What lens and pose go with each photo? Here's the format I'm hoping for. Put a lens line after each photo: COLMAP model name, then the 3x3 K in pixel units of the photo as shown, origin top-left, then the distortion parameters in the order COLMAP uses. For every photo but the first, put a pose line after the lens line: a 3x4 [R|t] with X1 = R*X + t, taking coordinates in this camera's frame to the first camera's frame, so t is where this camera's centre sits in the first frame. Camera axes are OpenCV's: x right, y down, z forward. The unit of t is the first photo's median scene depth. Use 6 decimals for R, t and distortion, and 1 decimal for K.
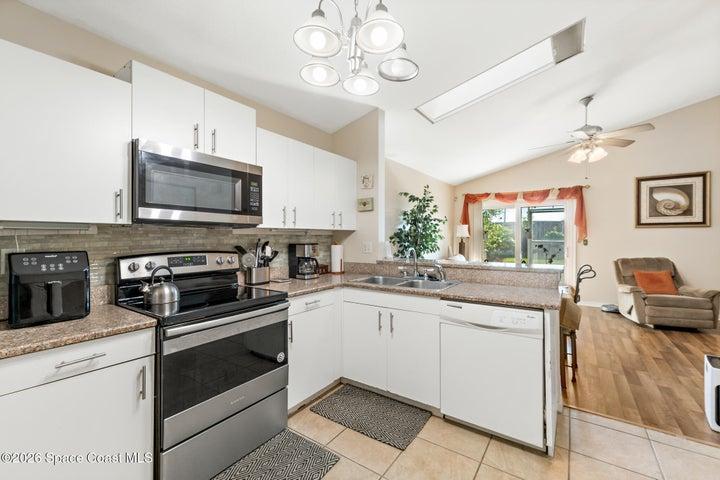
lens RADIAL K [[312.1, 0, 356.7], [0, 312.1, 240.0], [0, 0, 1]] dist [0.003217, -0.000677]
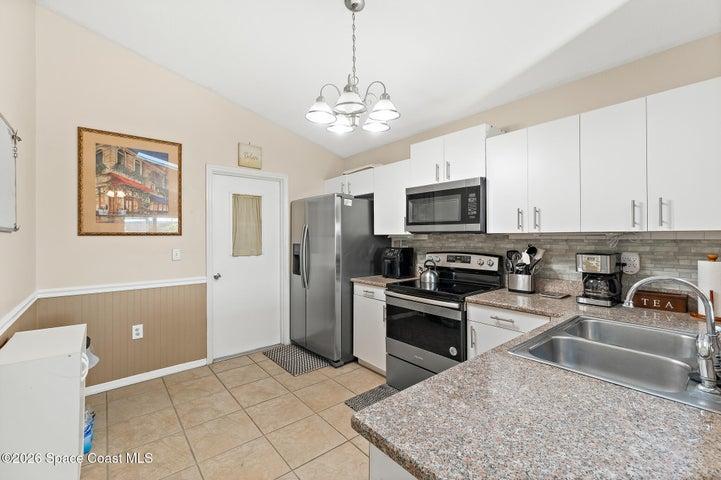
lens RADIAL K [[312.5, 0, 358.7], [0, 312.5, 234.0], [0, 0, 1]] dist [0.003217, -0.000677]
pose [[-0.276895, -0.004080, -0.960891, 0.616739], [-0.003813, 0.999988, -0.003147, -0.024931], [0.960893, 0.002793, -0.276907, 0.657004]]
